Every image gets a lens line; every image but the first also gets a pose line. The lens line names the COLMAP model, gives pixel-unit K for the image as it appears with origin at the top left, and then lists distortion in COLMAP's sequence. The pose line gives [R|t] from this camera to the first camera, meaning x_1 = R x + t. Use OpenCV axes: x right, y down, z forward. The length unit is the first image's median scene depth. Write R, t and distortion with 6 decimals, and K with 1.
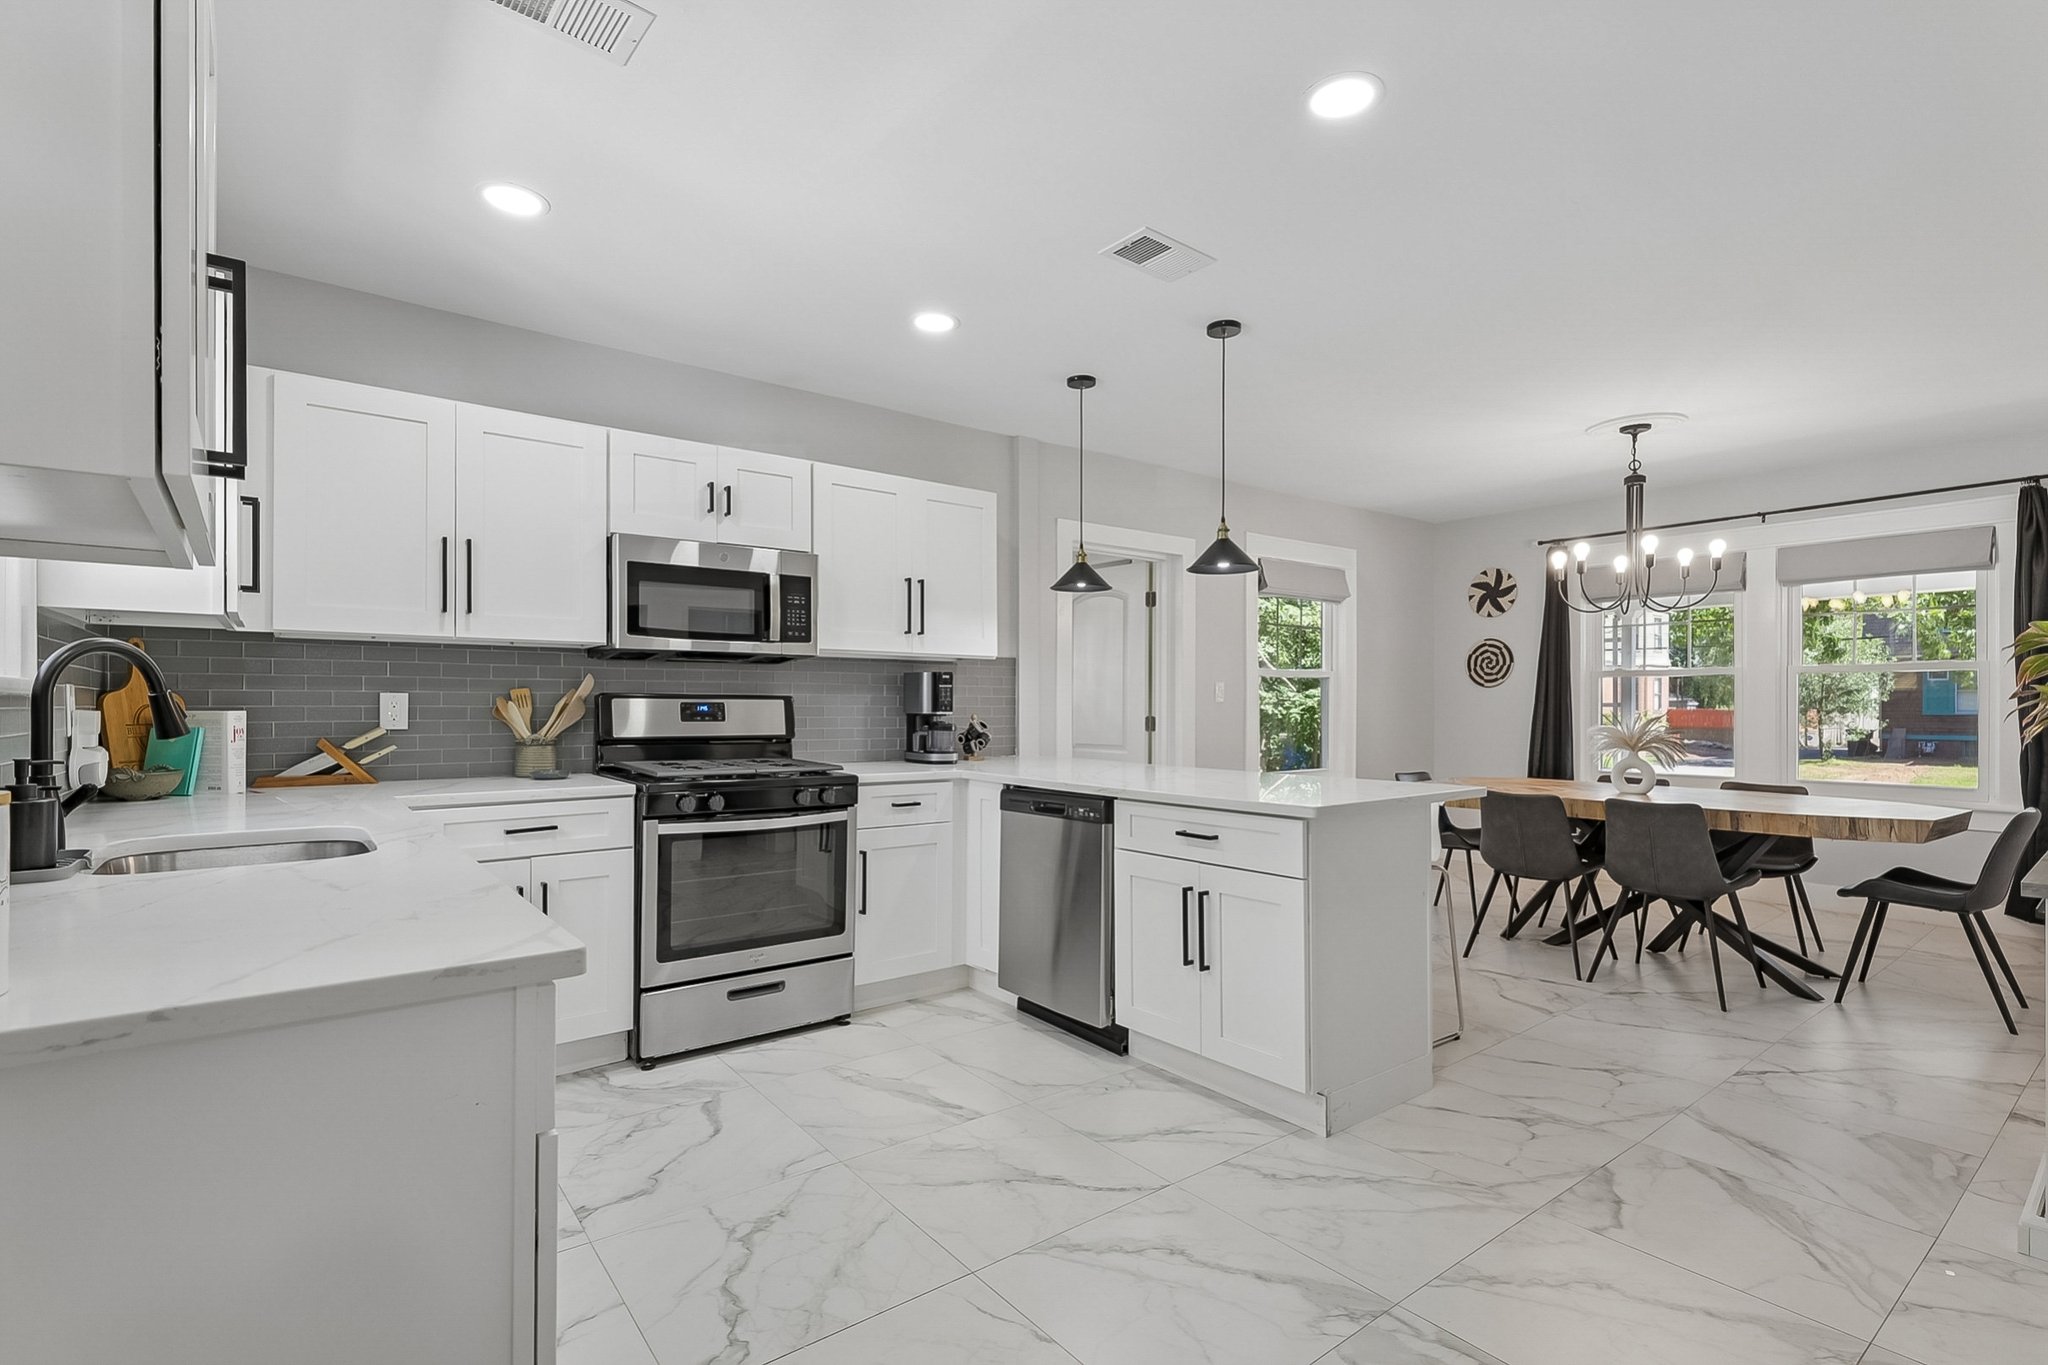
lens RADIAL K [[960.7, 0, 1018.9], [0, 960.7, 694.0], [0, 0, 1]] dist [0.002228, 0.000297]
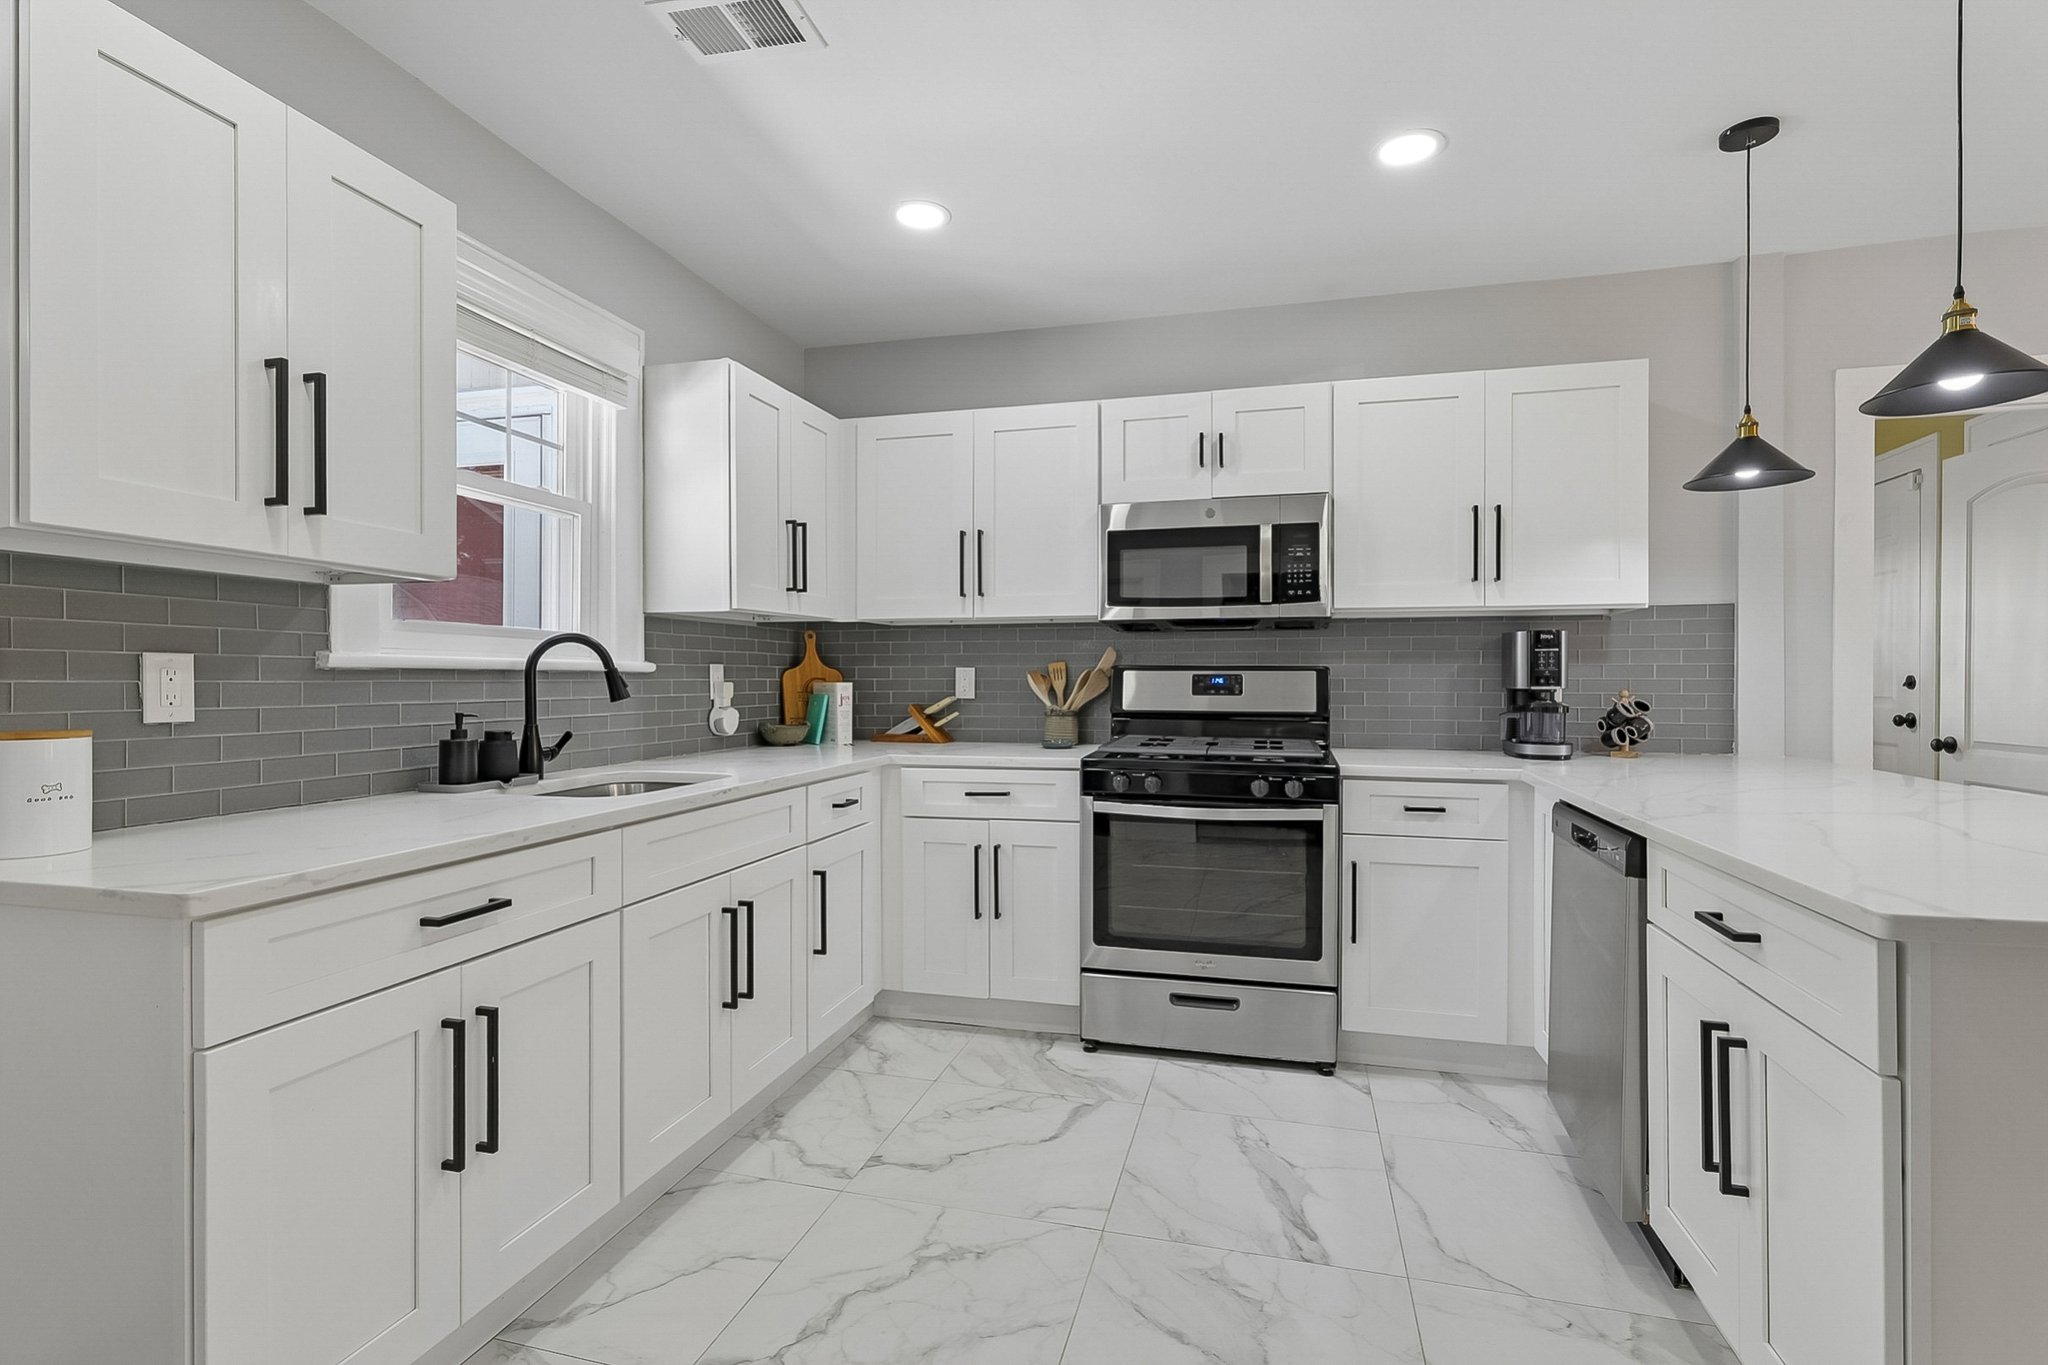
lens RADIAL K [[947.8, 0, 1032.4], [0, 947.8, 677.1], [0, 0, 1]] dist [-0.000609, 0.000159]
pose [[0.608680, -0.002754, -0.793411, 0.305067], [0.010591, 0.999933, 0.004654, 0.005475], [0.793345, -0.011236, 0.608668, 0.333524]]
